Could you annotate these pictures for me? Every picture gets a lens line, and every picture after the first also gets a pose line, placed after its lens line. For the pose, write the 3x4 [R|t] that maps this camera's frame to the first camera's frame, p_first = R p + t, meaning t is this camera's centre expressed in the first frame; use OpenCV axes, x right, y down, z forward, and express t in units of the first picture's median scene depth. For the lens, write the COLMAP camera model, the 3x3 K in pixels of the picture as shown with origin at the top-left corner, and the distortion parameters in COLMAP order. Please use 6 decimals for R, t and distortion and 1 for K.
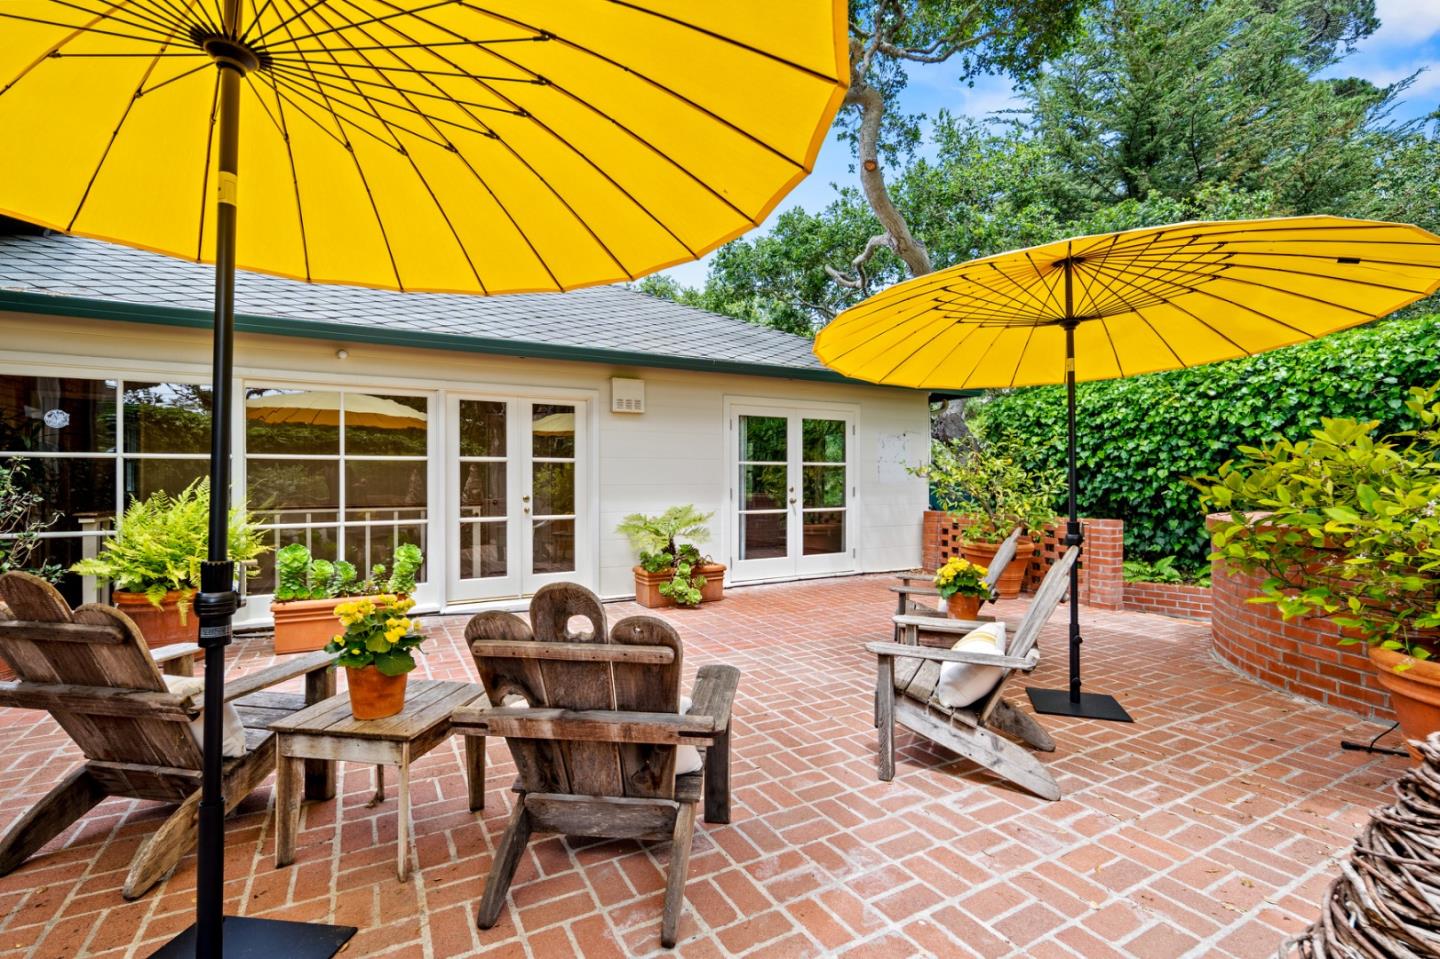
lens RADIAL K [[649.6, 0, 727.0], [0, 649.6, 471.2], [0, 0, 1]] dist [-0.004107, -0.000308]
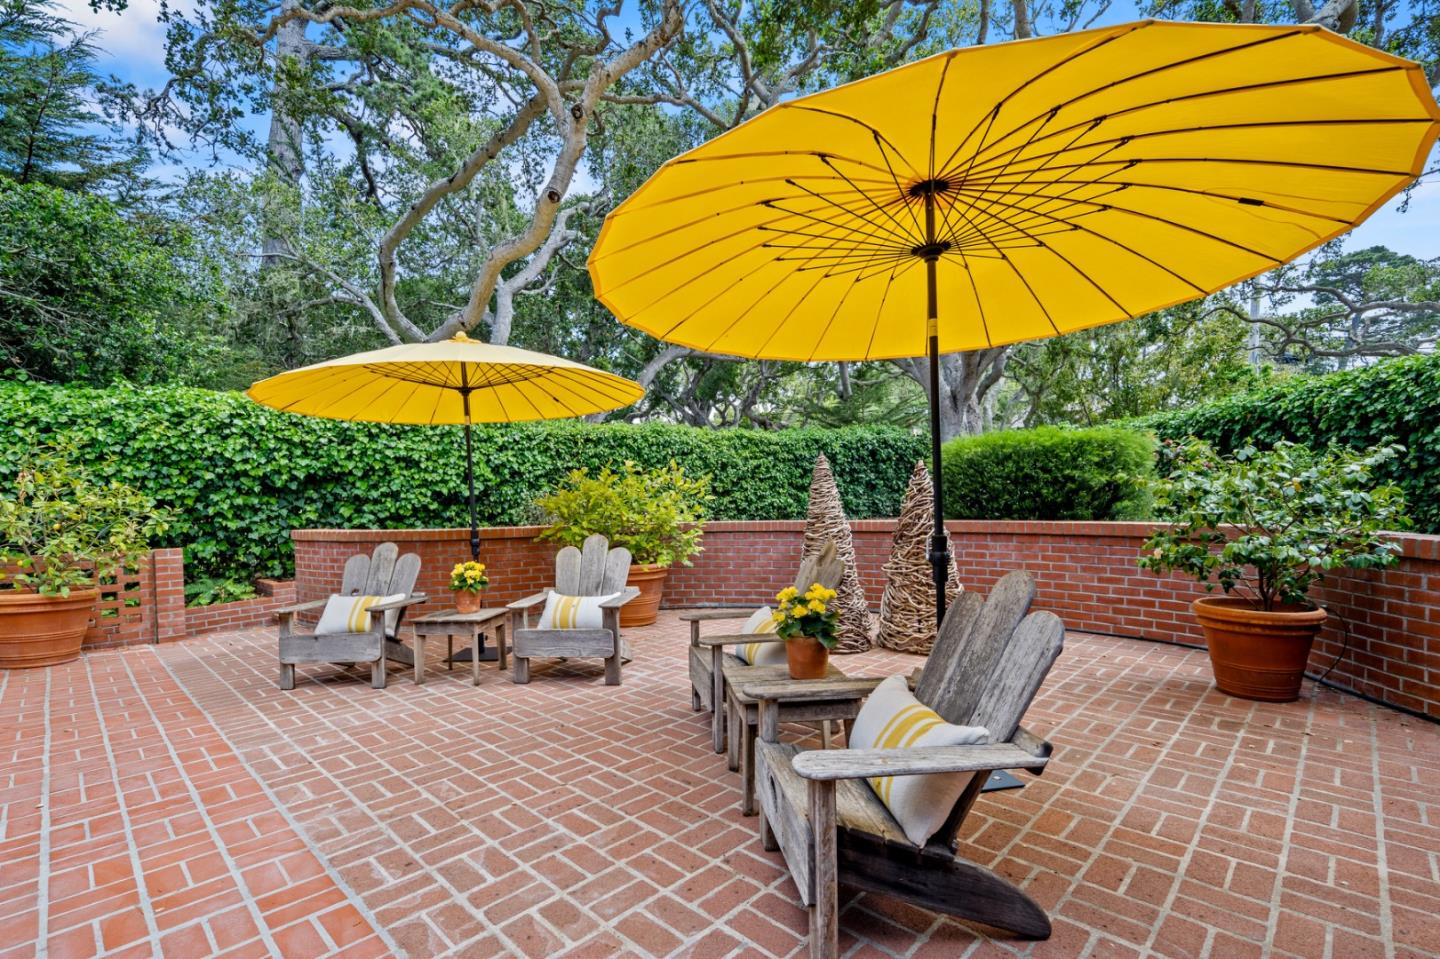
lens RADIAL K [[649.6, 0, 722.7], [0, 649.6, 490.3], [0, 0, 1]] dist [-0.004107, -0.000308]
pose [[-0.302456, 0.026840, 0.952785, -0.533359], [0.007570, 0.999640, -0.025757, 0.018897], [-0.953133, -0.000577, -0.302550, 0.492056]]
